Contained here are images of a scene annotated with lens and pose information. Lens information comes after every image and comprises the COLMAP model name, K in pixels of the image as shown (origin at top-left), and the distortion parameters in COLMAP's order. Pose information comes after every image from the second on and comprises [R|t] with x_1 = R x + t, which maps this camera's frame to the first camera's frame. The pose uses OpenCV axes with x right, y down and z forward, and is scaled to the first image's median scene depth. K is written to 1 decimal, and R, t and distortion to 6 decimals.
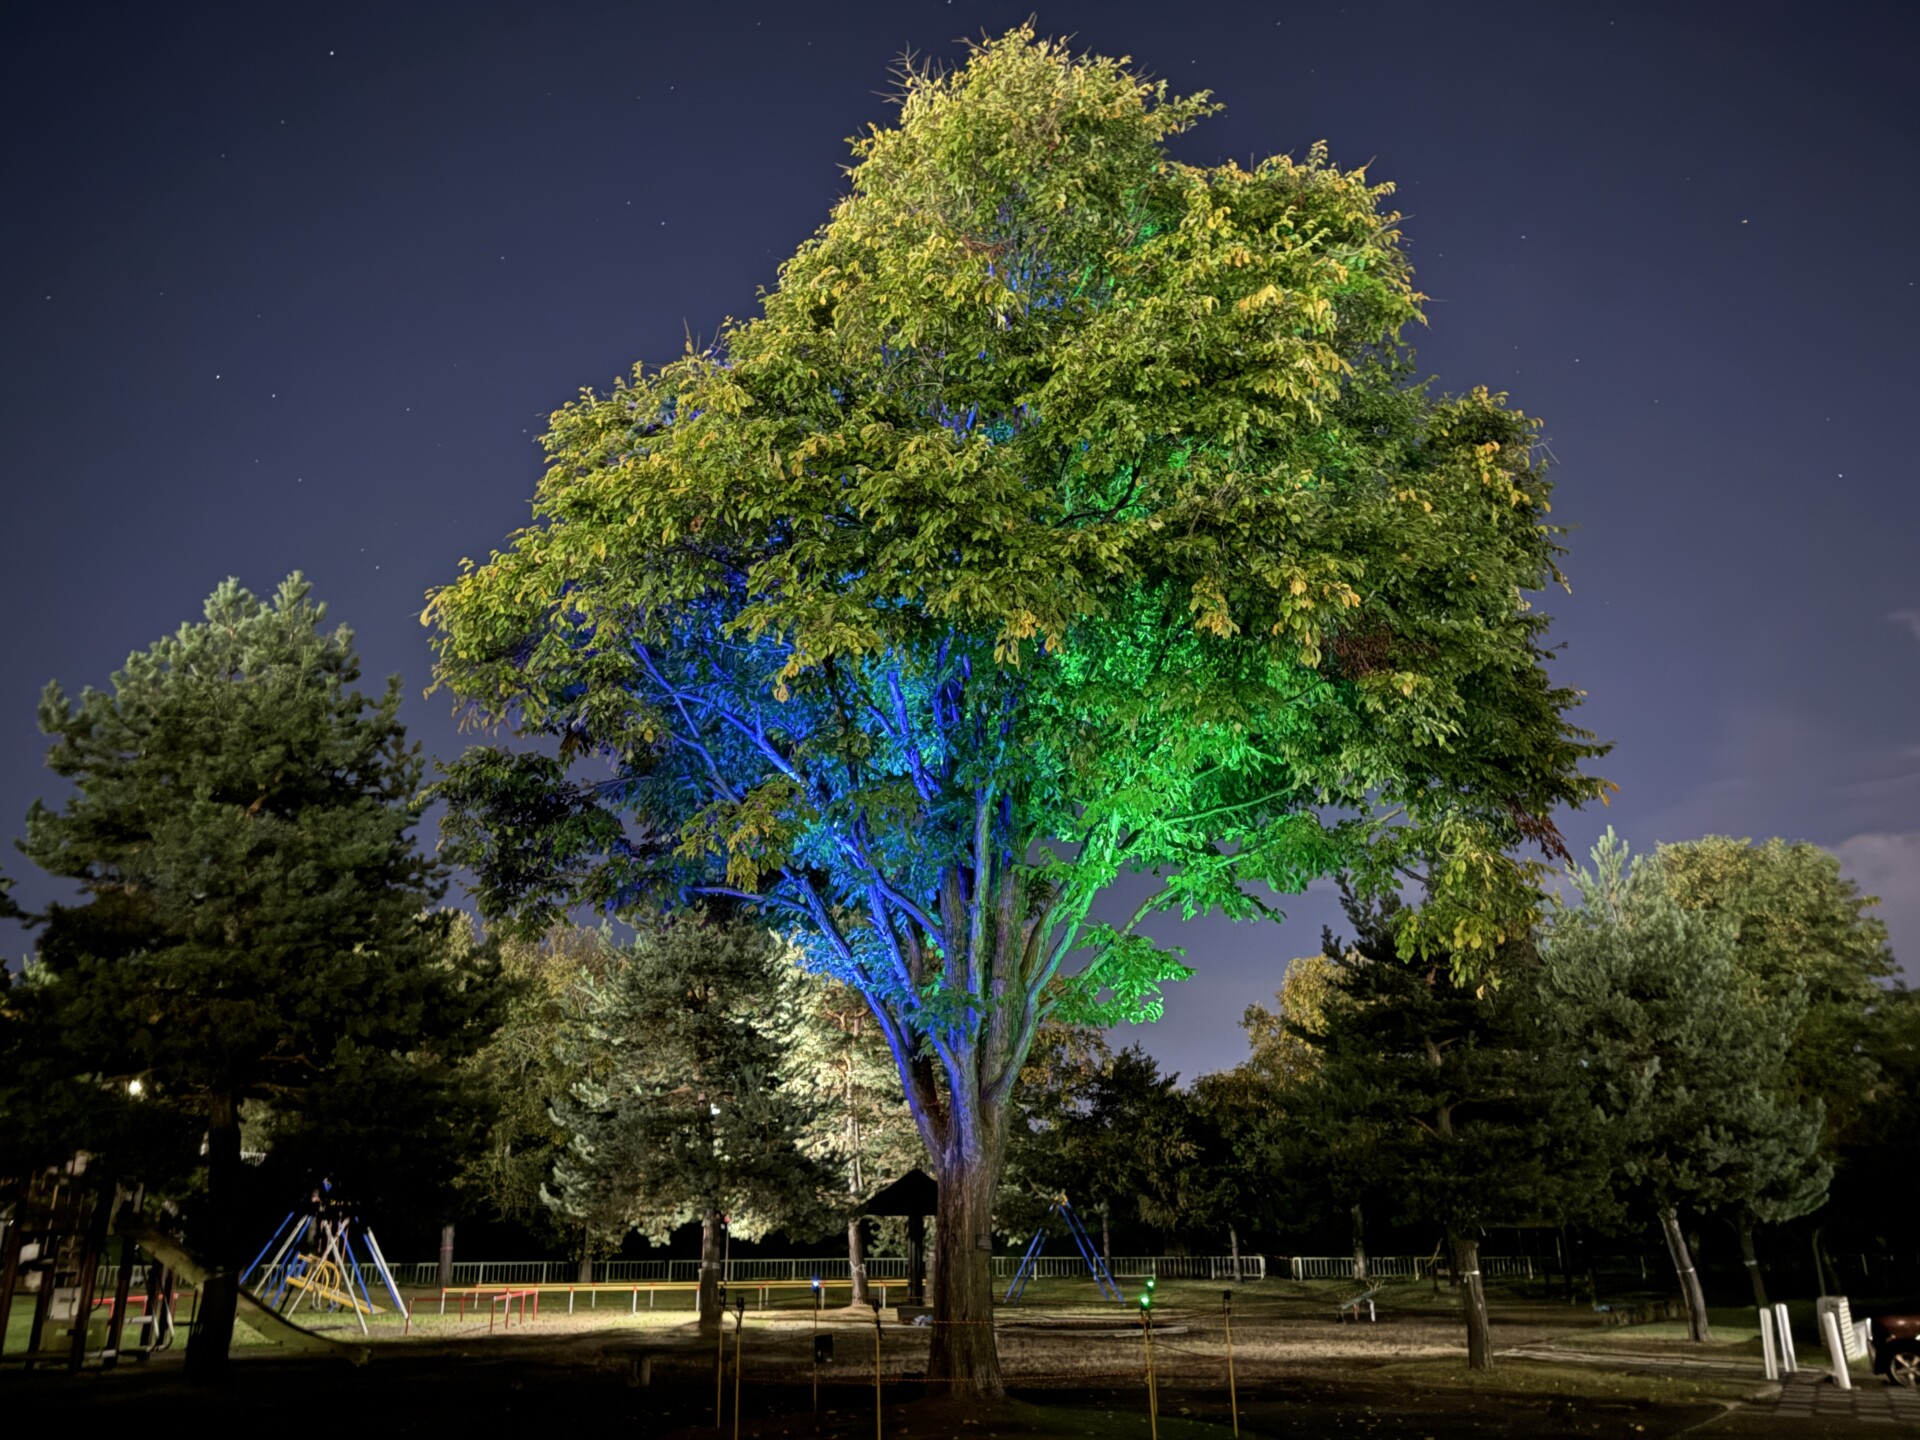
lens RADIAL K [[1483.8, 0, 969.1], [0, 1483.8, 718.3], [0, 0, 1]] dist [0.093434, -0.137046]
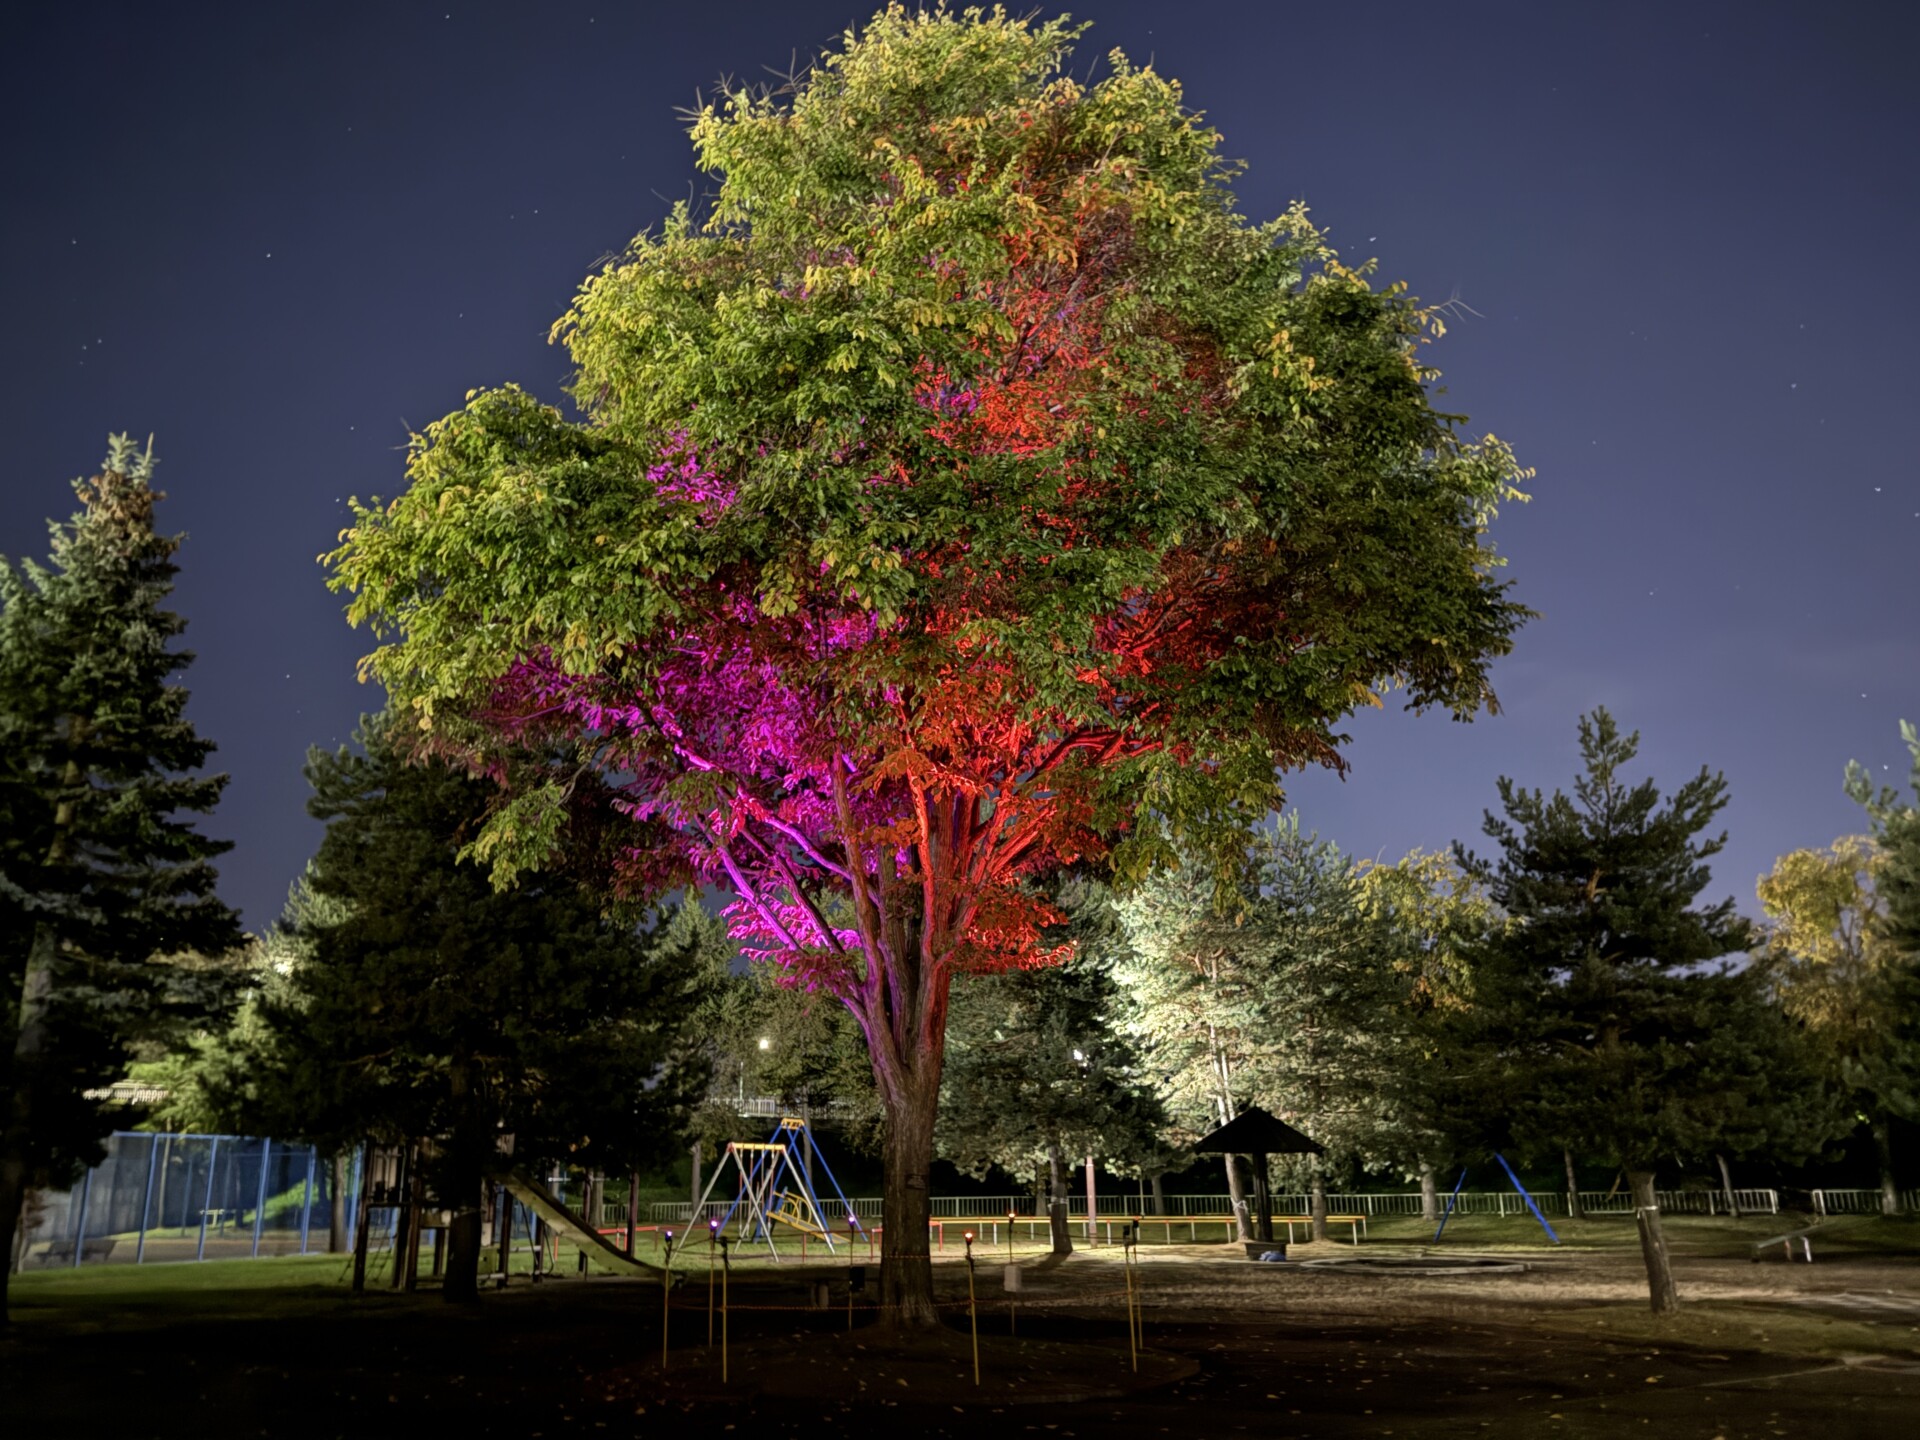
lens RADIAL K [[1483.8, 0, 969.1], [0, 1483.8, 718.3], [0, 0, 1]] dist [0.093434, -0.137046]
pose [[0.921973, -0.122828, -0.367260, 0.186534], [0.136893, 0.990508, 0.012386, 0.006590], [0.362252, -0.061695, 0.930036, 0.018527]]
